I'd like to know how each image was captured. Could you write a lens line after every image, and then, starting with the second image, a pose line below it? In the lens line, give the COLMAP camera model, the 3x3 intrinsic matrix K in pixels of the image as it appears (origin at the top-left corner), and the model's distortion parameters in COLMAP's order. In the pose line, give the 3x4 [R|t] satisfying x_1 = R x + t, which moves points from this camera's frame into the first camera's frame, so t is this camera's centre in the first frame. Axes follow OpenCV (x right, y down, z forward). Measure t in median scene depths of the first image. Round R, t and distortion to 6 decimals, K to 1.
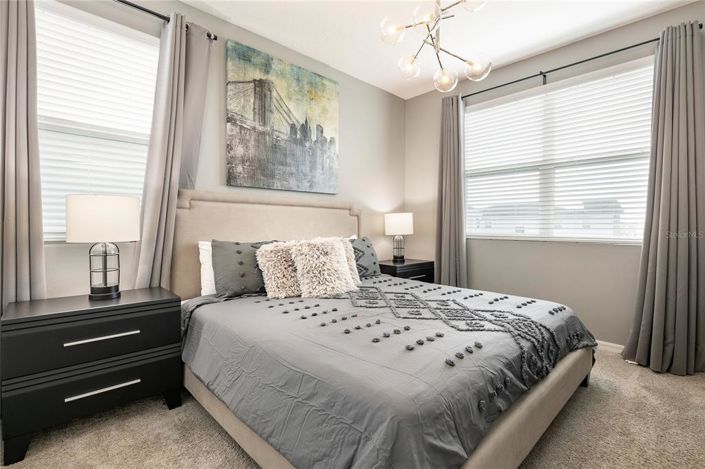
lens RADIAL K [[325.6, 0, 353.2], [0, 325.6, 230.9], [0, 0, 1]] dist [-0.001752, -0.000196]
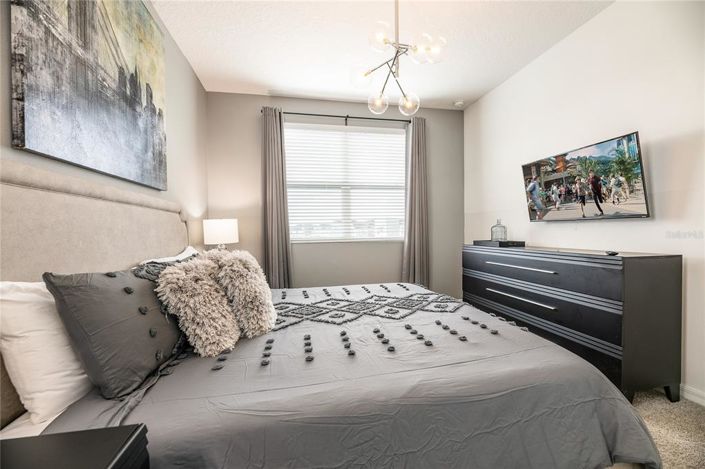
lens RADIAL K [[286.0, 0, 352.5], [0, 286.0, 234.5], [0, 0, 1]] dist [-0.000822, -0.000070]
pose [[0.531288, -0.025322, 0.846812, -0.412167], [0.029914, 0.999491, 0.011119, -0.013065], [-0.846663, 0.019424, 0.531775, 0.362065]]
